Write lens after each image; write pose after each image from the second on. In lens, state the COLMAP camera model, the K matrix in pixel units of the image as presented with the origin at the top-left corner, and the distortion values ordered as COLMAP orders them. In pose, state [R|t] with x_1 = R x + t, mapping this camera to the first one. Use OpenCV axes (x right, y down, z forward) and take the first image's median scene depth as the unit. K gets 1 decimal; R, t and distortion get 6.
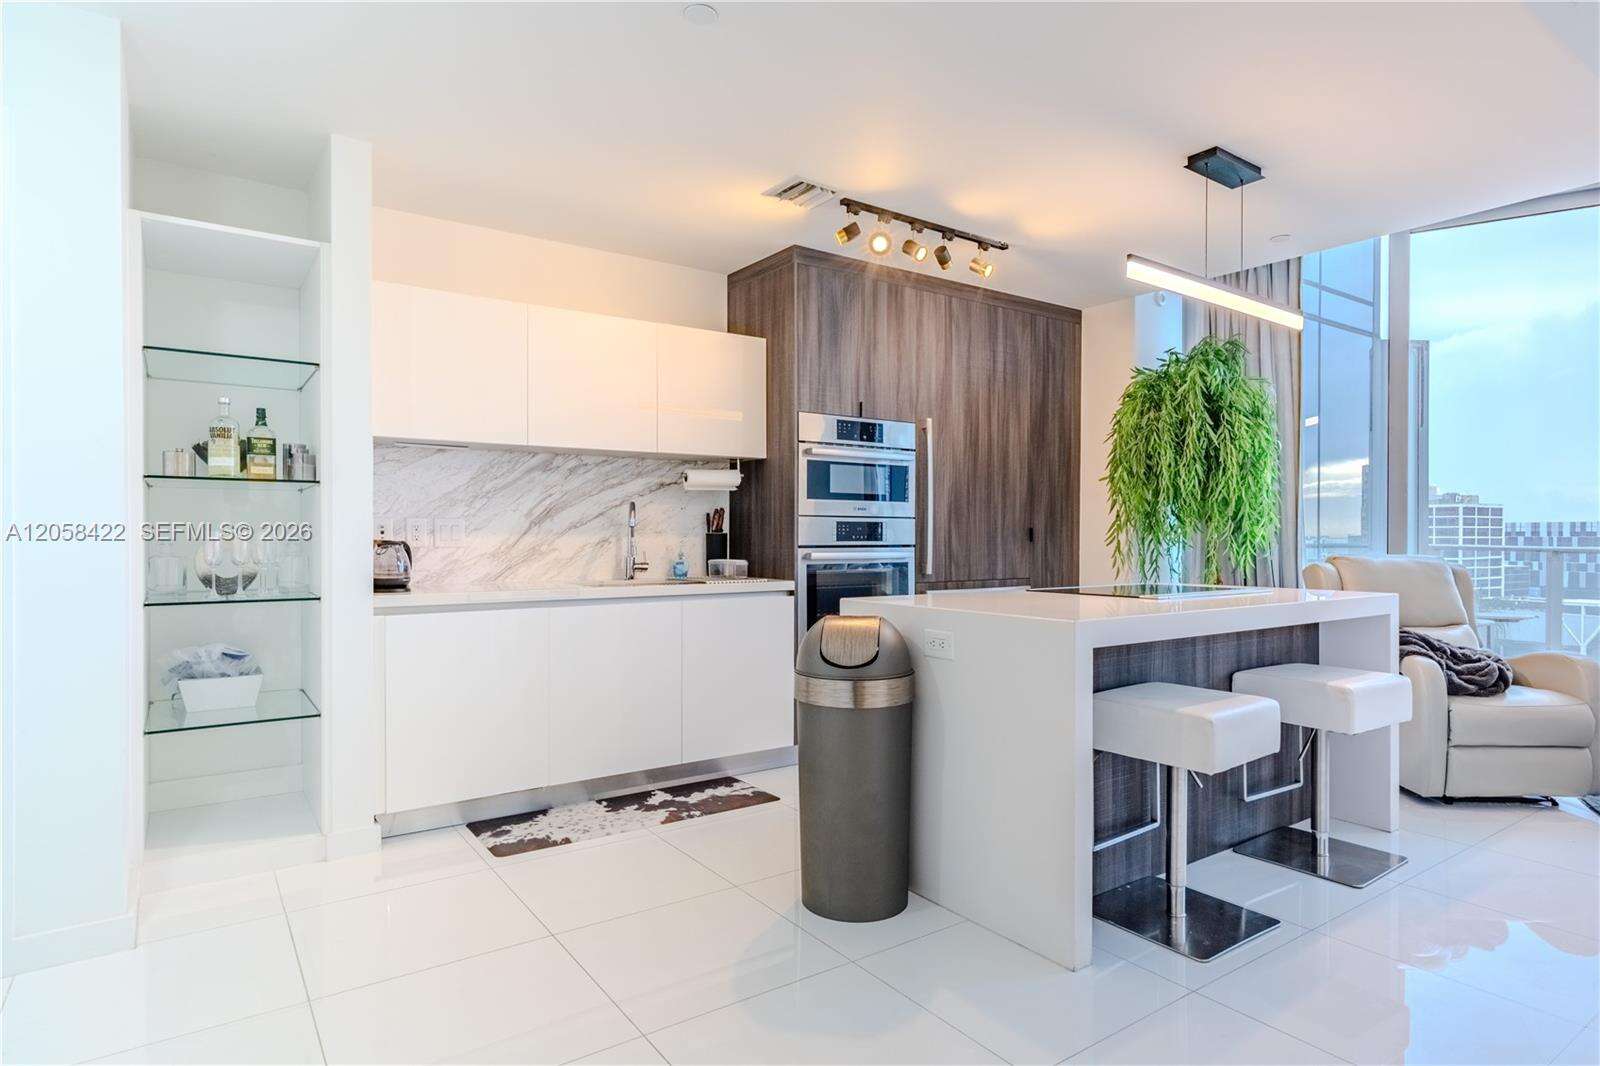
lens RADIAL K [[886.8, 0, 800.0], [0, 886.8, 533.0], [0, 0, 1]] dist [-0.000473, -0.000091]
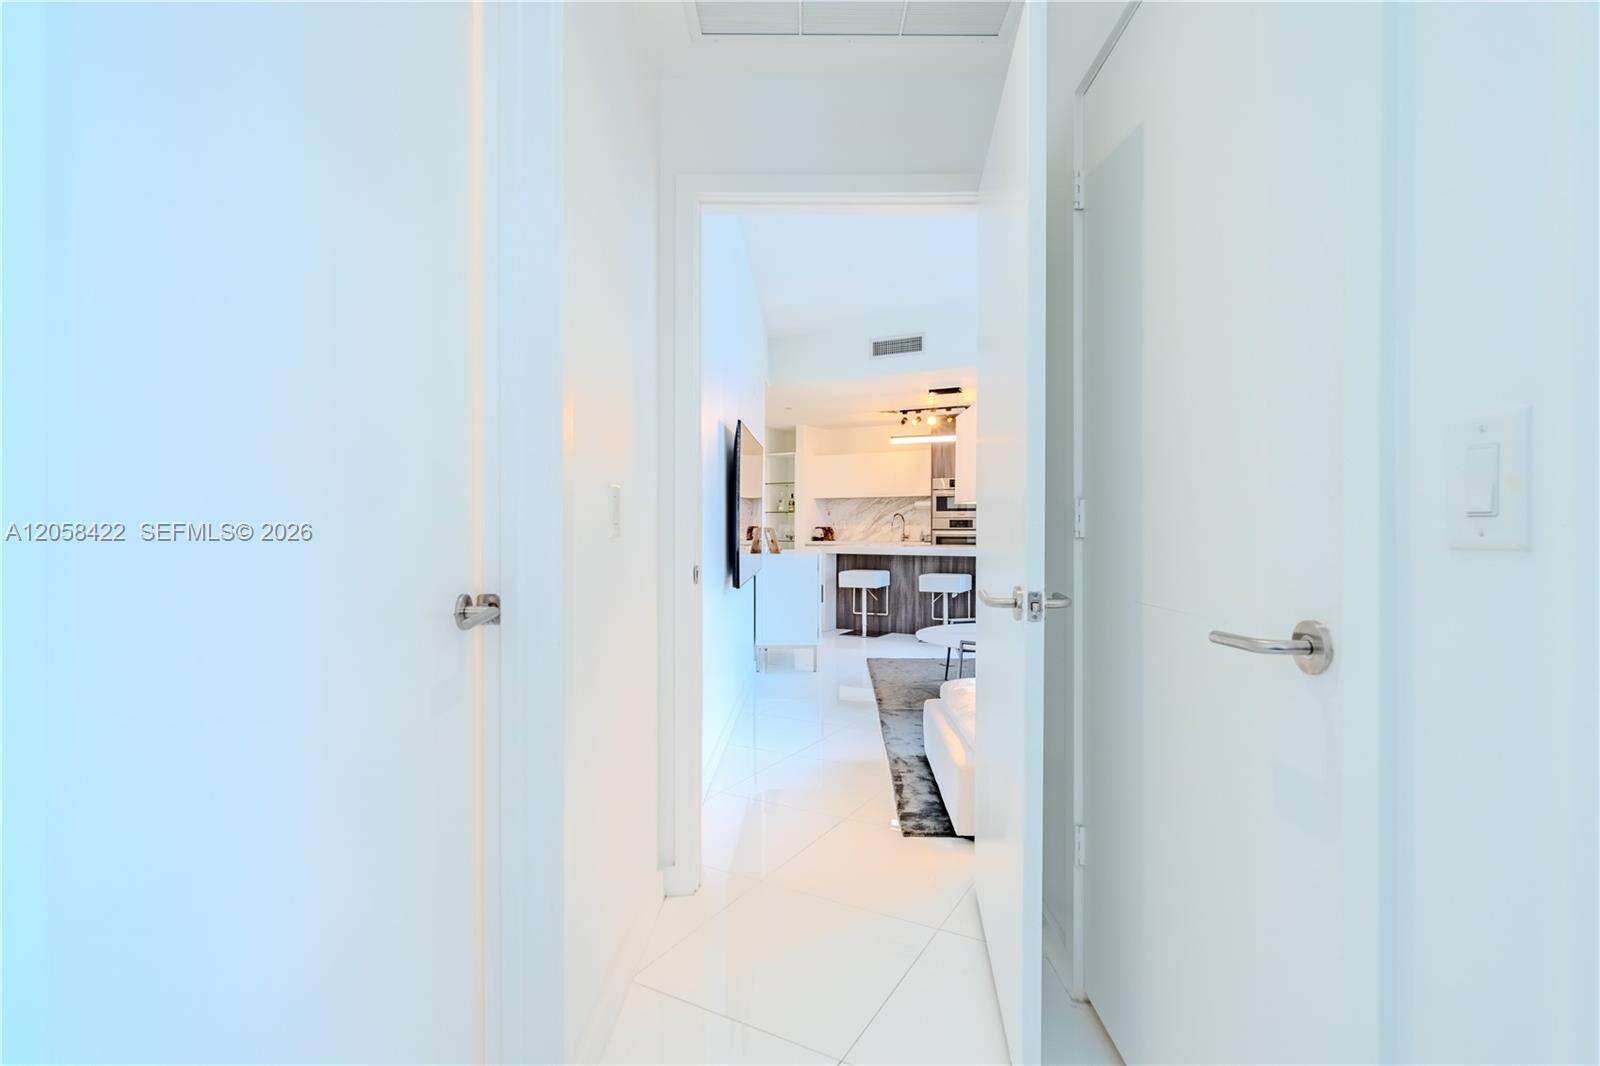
lens RADIAL K [[729.4, 0, 800.0], [0, 729.4, 533.0], [0, 0, 1]] dist [-0.000043, -0.000027]
pose [[0.409050, 0.009895, -0.912458, 1.901027], [0.004398, 0.999908, 0.012815, -0.004447], [0.912501, -0.009255, 0.408969, -0.263466]]
